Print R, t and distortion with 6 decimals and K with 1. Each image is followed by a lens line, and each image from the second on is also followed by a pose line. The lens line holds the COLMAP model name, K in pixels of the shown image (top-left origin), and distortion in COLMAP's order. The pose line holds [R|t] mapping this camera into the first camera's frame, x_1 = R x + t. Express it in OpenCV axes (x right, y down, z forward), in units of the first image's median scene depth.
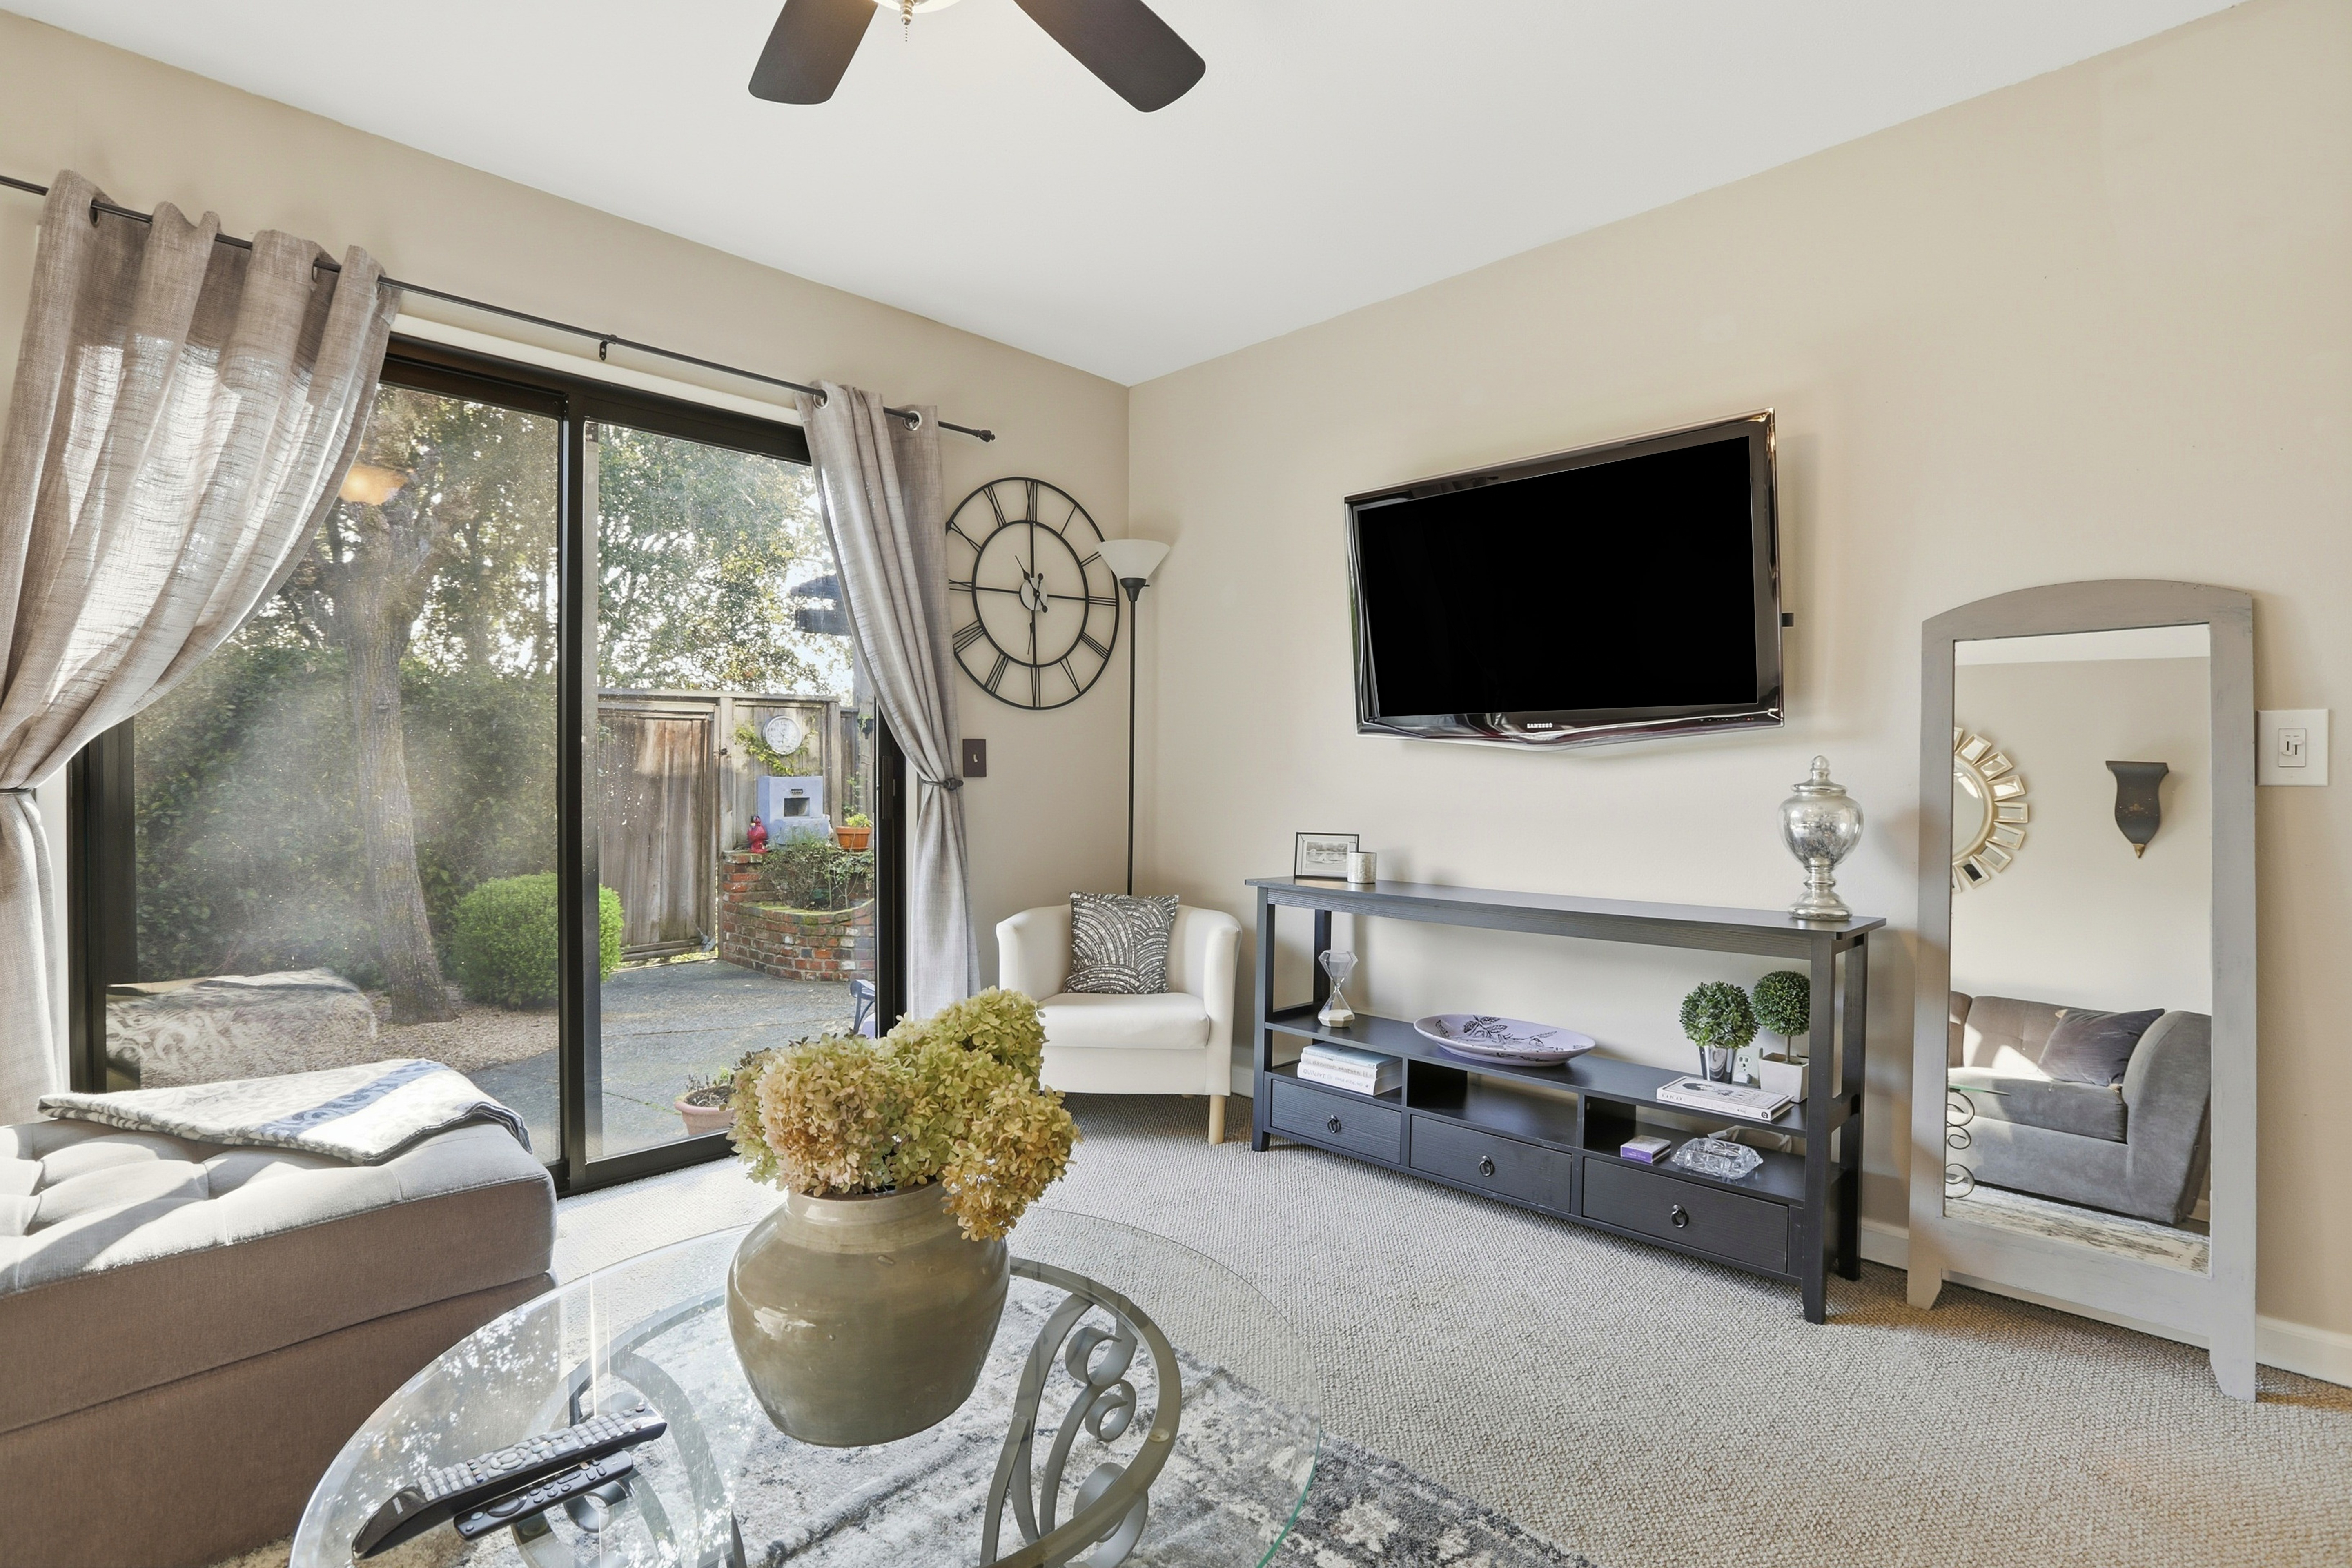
lens RADIAL K [[1096.1, 0, 1161.3], [0, 1096.1, 780.2], [0, 0, 1]] dist [-0.043198, 0.012170]
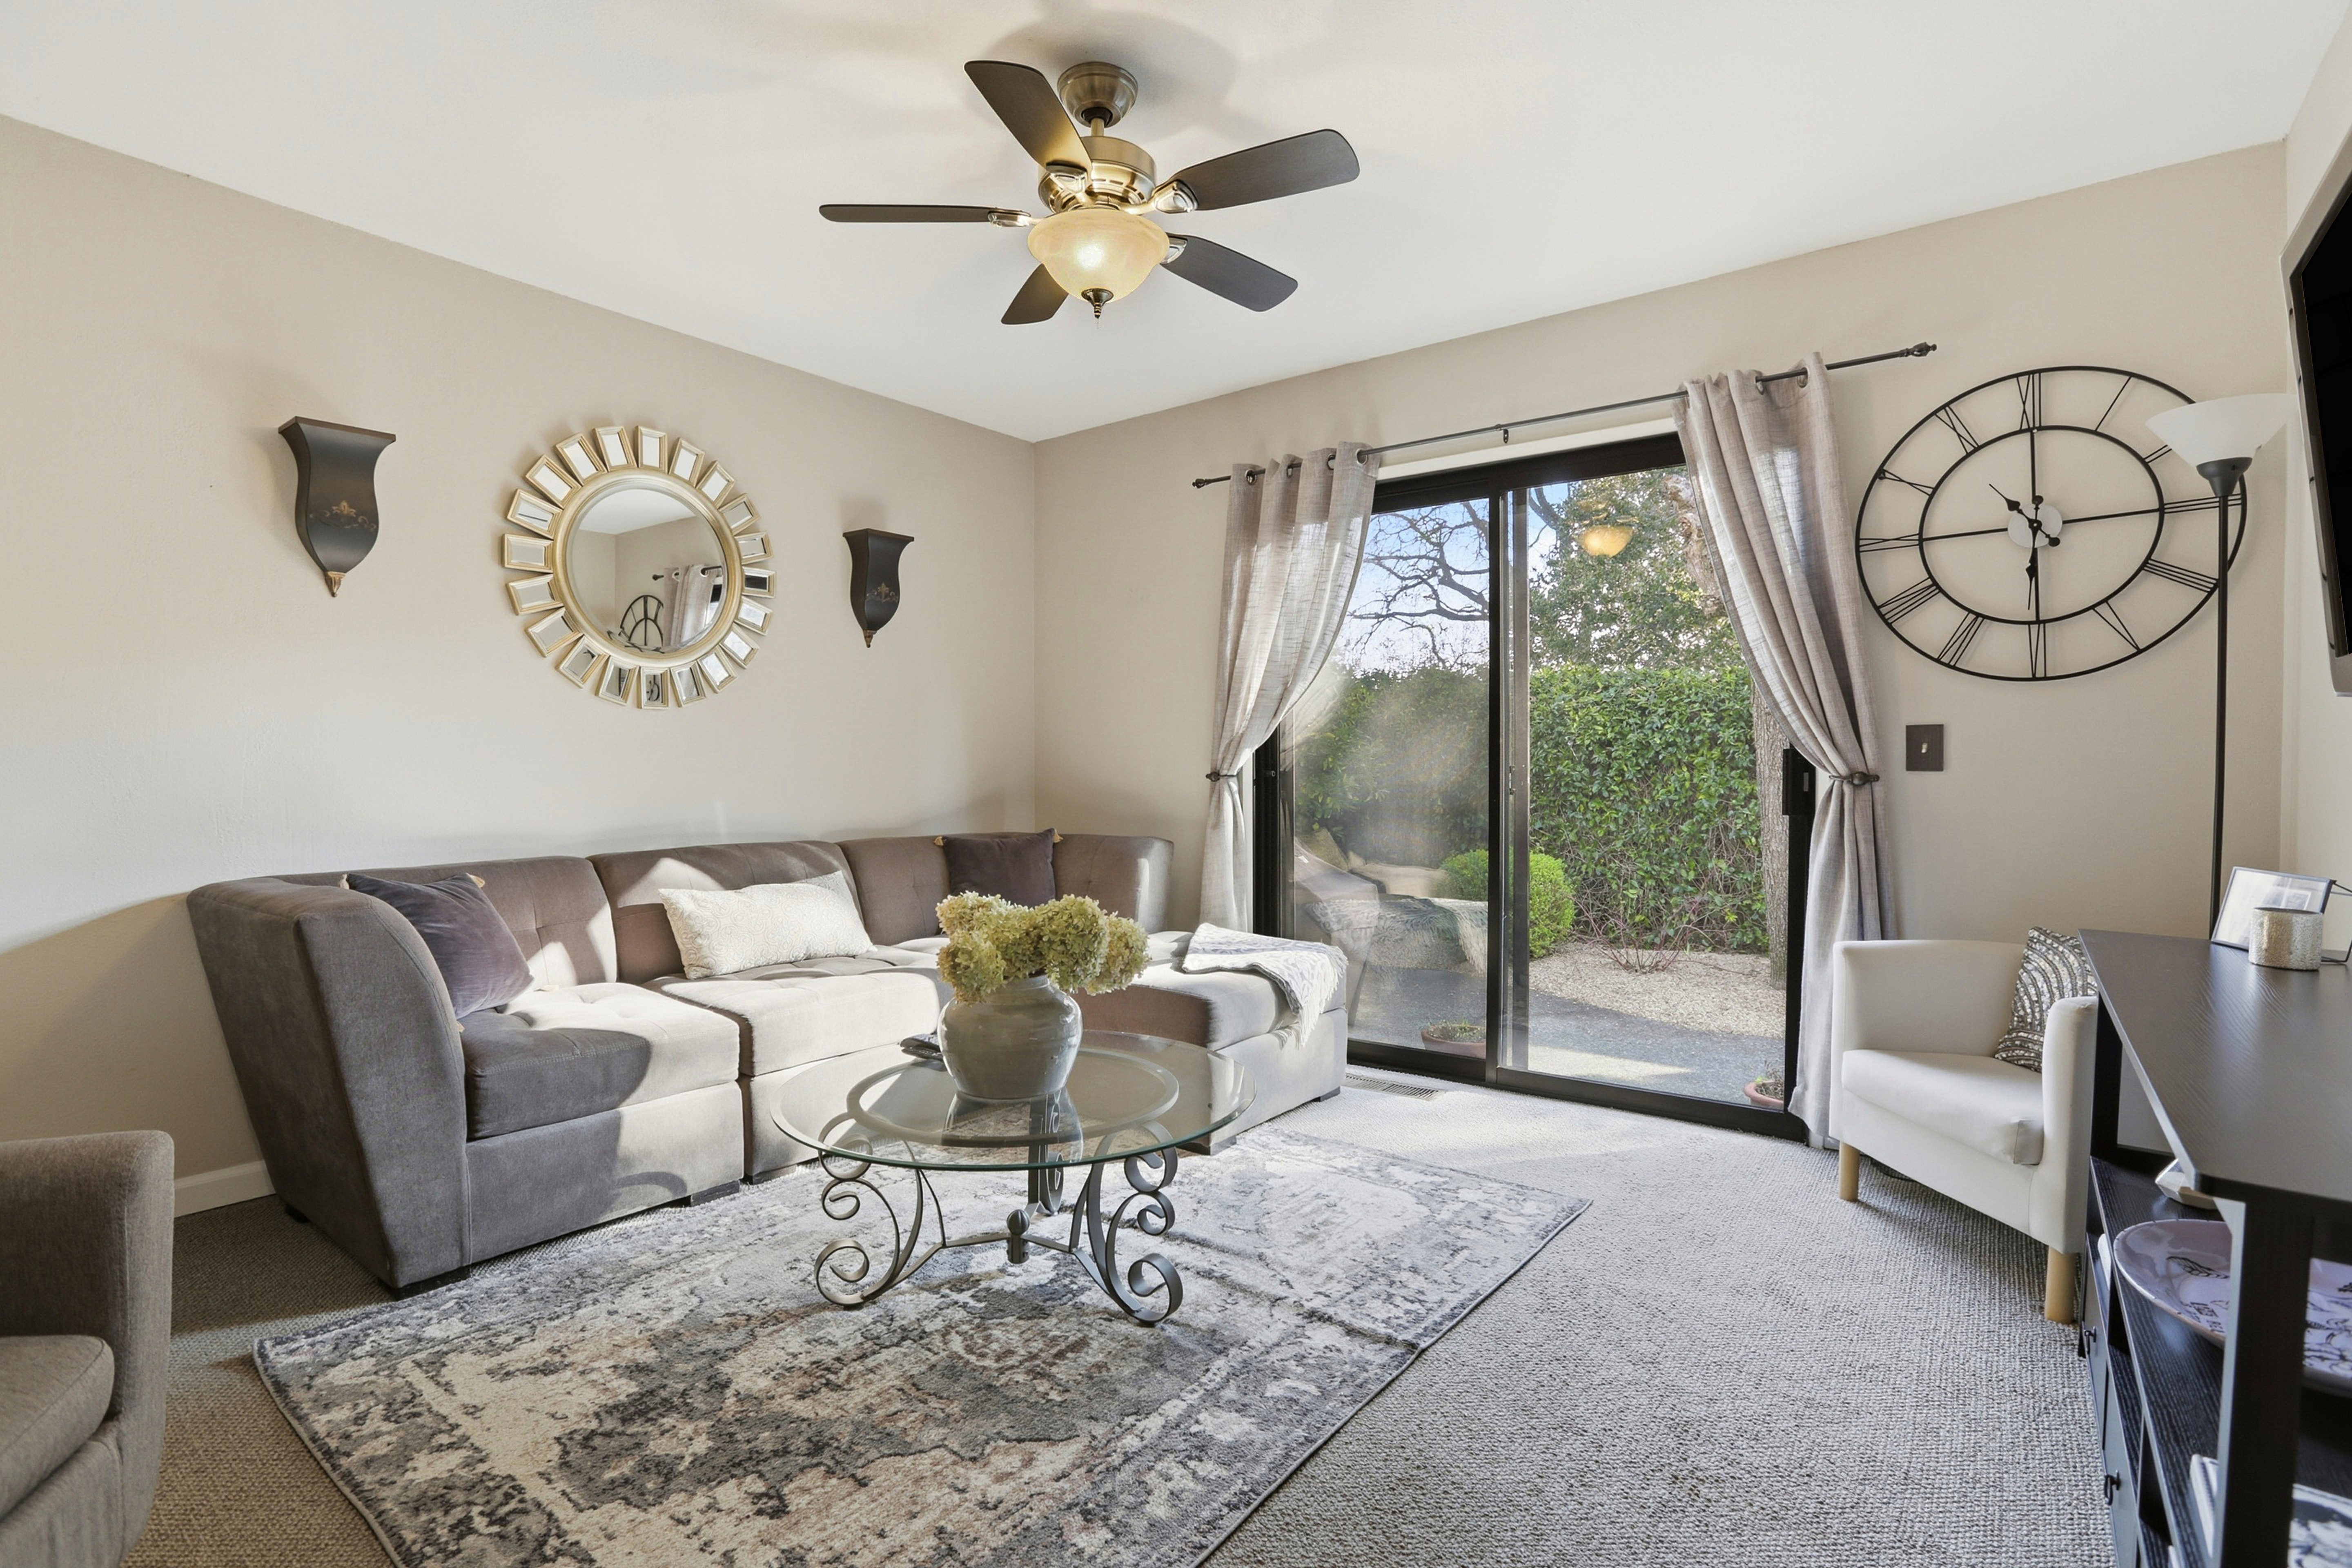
lens RADIAL K [[1096.1, 0, 1162.2], [0, 1096.1, 784.6], [0, 0, 1]] dist [-0.043198, 0.012170]
pose [[0.137987, 0.015068, -0.990319, 0.544685], [-0.006685, 0.999876, 0.014282, -0.000229], [0.990411, 0.004649, 0.138071, 0.324535]]
